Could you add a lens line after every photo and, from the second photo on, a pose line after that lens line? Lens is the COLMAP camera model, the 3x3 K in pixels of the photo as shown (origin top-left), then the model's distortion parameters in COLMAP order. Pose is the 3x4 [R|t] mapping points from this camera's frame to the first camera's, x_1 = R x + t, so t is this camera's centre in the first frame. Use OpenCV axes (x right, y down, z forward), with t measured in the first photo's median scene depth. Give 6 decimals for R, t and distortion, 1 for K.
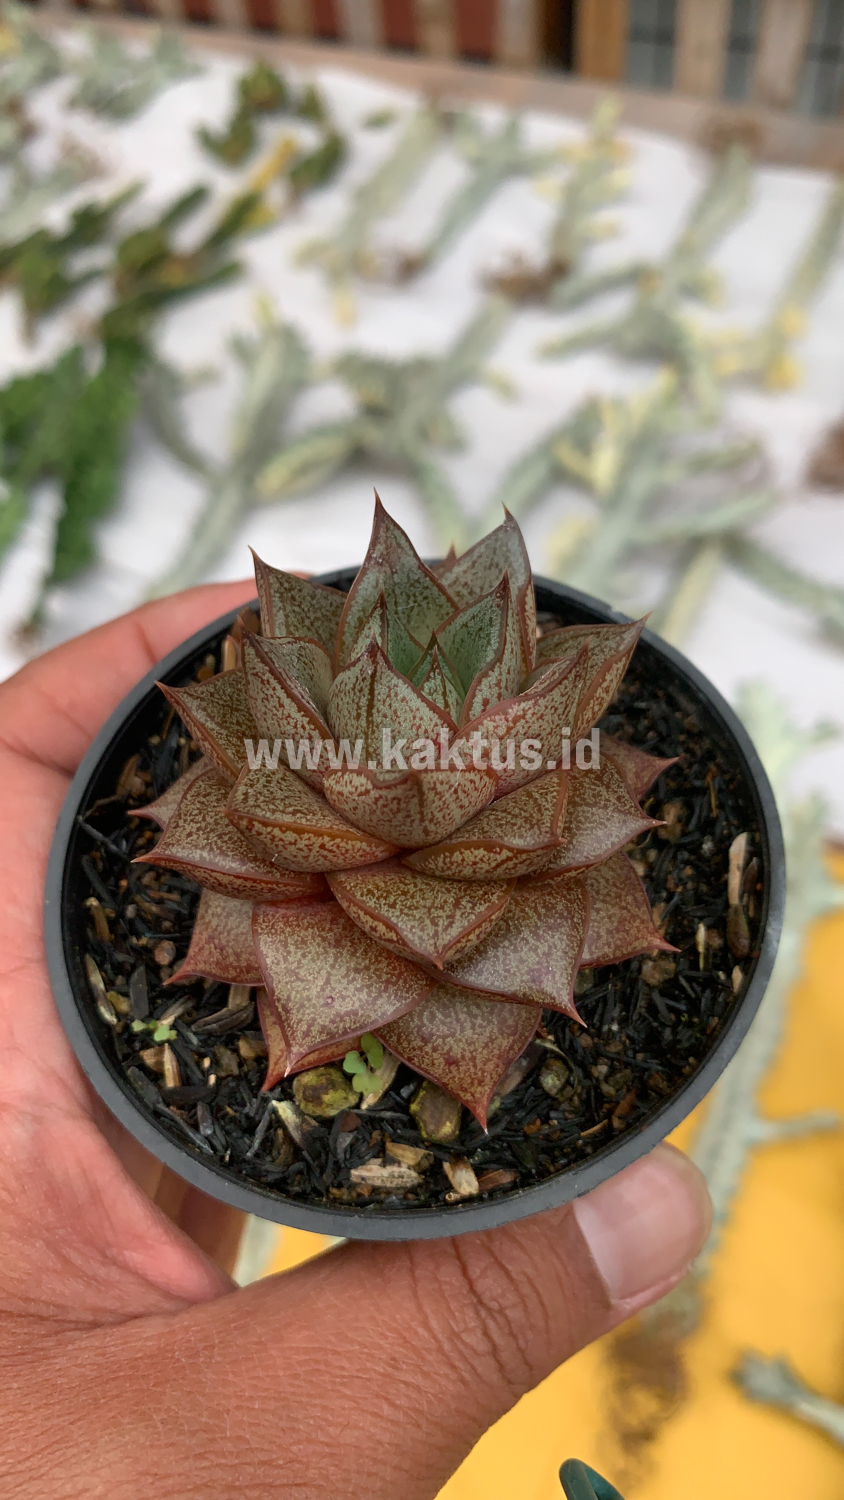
lens RADIAL K [[1166.9, 0, 422.0], [0, 1166.9, 750.0], [0, 0, 1]] dist [0.071911, -0.113749]
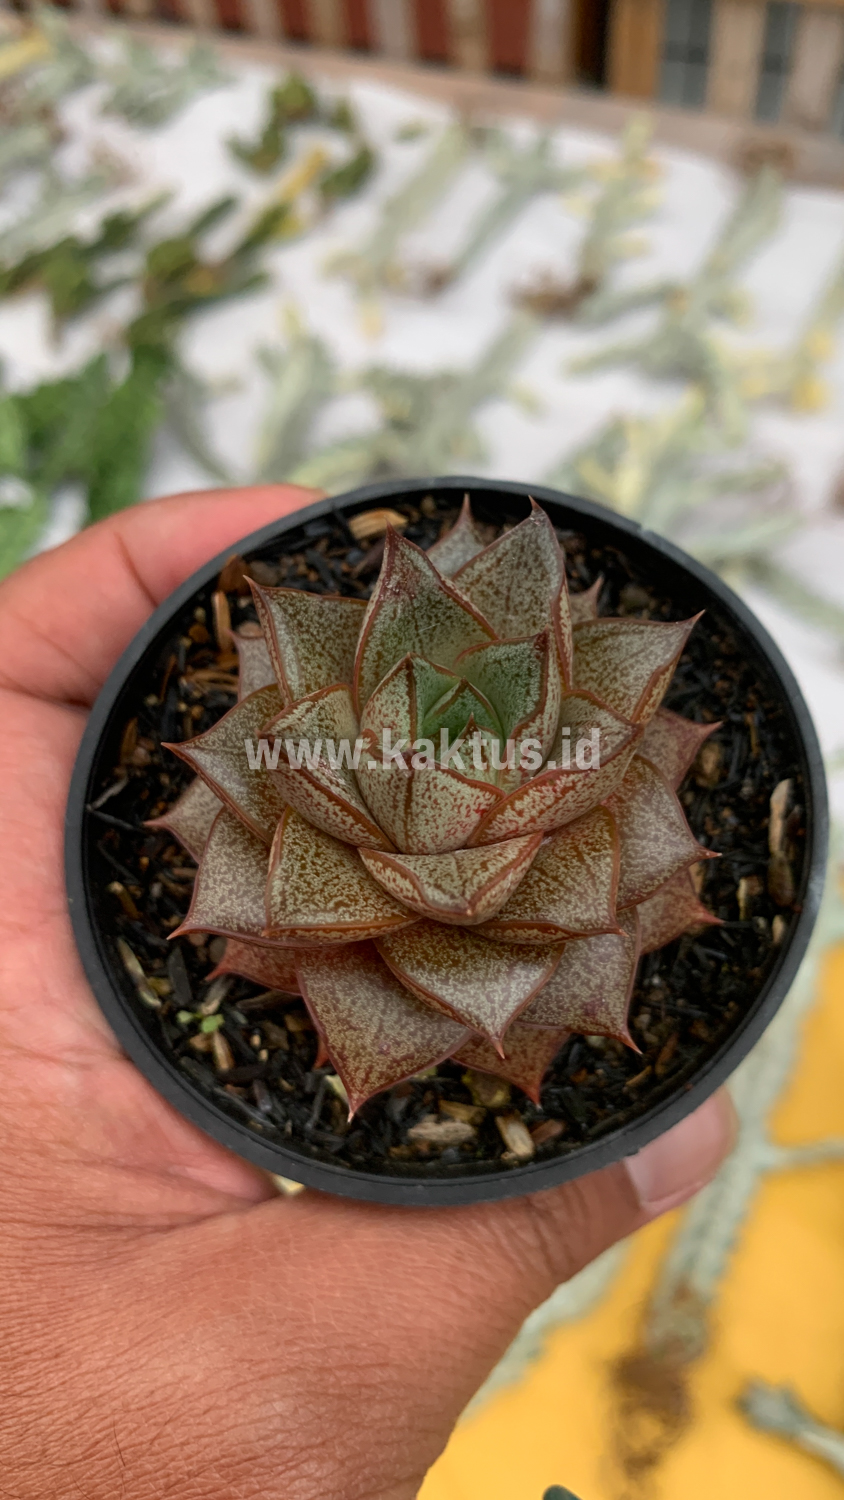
lens RADIAL K [[1176.9, 0, 426.8], [0, 1176.9, 751.9], [0, 0, 1]] dist [0.073853, -0.005886]
pose [[0.996711, -0.079655, 0.014874, -0.032950], [0.070489, 0.942833, 0.325726, -0.303784], [-0.039969, -0.323606, 0.945347, 0.109850]]
